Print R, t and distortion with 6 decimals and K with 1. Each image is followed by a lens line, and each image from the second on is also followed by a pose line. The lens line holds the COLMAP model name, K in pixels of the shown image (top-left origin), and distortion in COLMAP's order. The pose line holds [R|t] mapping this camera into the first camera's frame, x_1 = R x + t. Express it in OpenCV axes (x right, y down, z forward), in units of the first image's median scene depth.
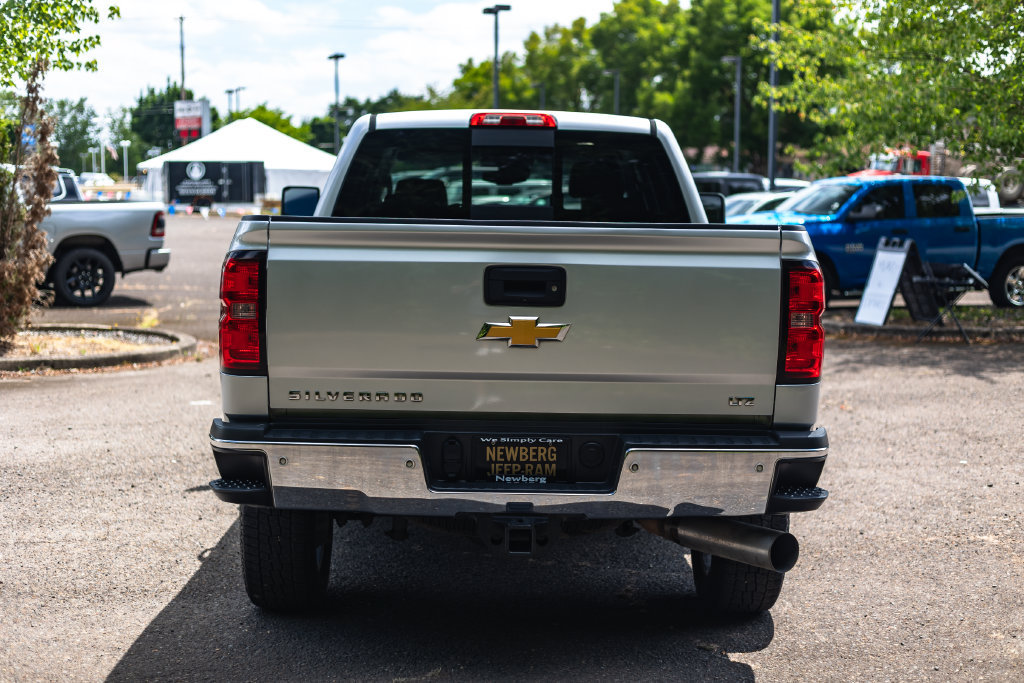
lens RADIAL K [[1513.9, 0, 514.7], [0, 1513.9, 346.9], [0, 0, 1]] dist [0.013305, 0.000000]
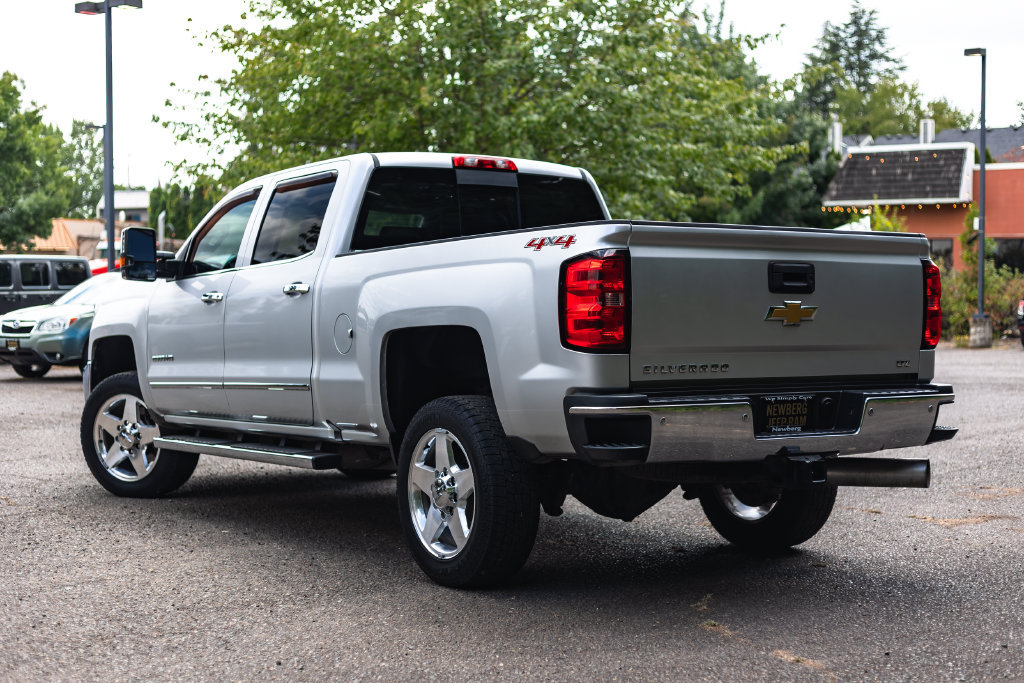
lens RADIAL K [[1513.9, 0, 512.5], [0, 1513.9, 342.1], [0, 0, 1]] dist [0.013305, 0.000000]
pose [[0.830499, -0.020638, 0.556638, -0.905507], [0.057445, 0.997158, -0.048736, 0.063096], [-0.554050, 0.072452, 0.829324, 0.056782]]
